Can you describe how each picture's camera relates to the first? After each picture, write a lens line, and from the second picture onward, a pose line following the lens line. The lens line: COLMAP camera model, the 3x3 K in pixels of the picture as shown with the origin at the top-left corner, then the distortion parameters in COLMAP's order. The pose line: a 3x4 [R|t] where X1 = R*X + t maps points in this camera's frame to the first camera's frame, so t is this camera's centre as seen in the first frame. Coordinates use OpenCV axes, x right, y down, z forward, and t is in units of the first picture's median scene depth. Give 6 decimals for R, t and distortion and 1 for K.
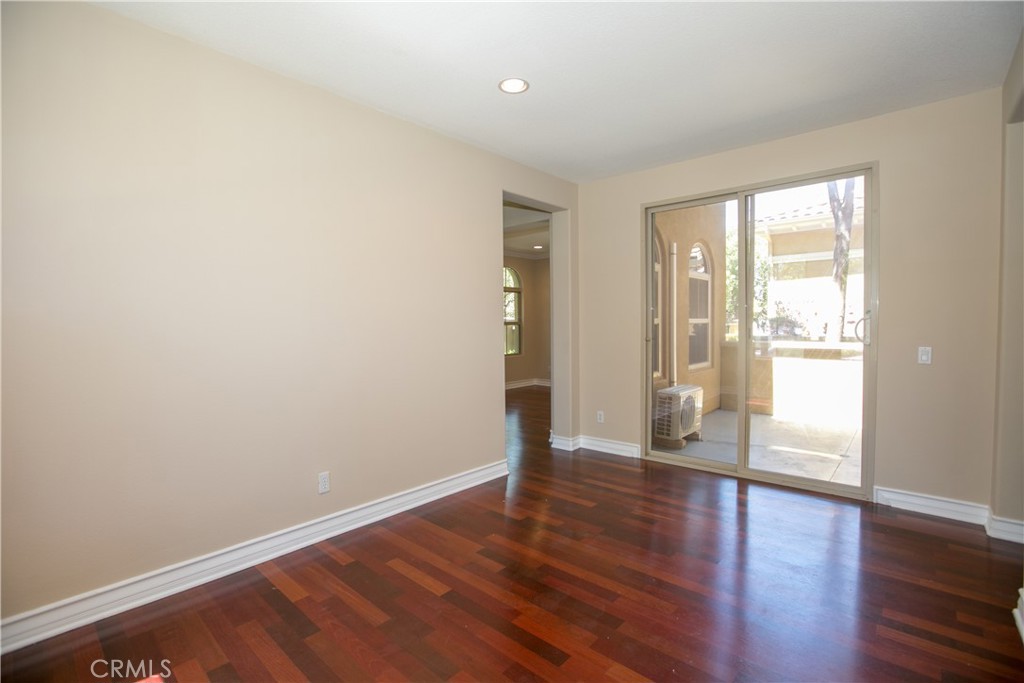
lens RADIAL K [[469.7, 0, 515.7], [0, 469.7, 336.6], [0, 0, 1]] dist [-0.048434, 0.019257]
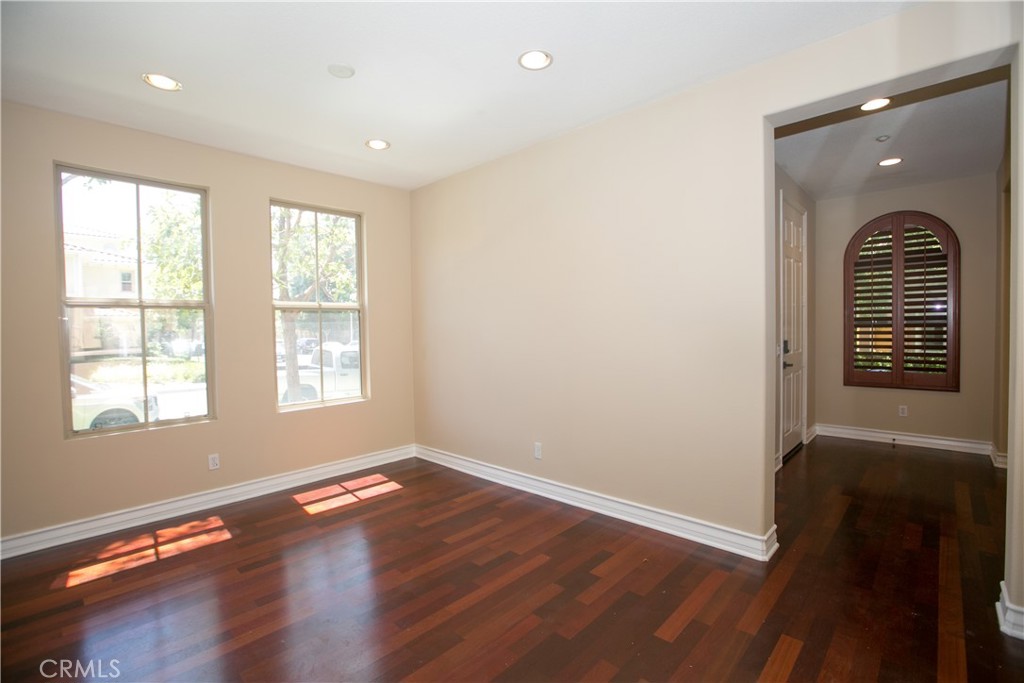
lens RADIAL K [[469.7, 0, 506.5], [0, 469.7, 344.5], [0, 0, 1]] dist [-0.048434, 0.019257]
pose [[-0.044830, 0.044004, -0.998025, 0.737299], [-0.008493, 0.998977, 0.044427, -0.025711], [0.998959, 0.010468, -0.044410, 0.835149]]
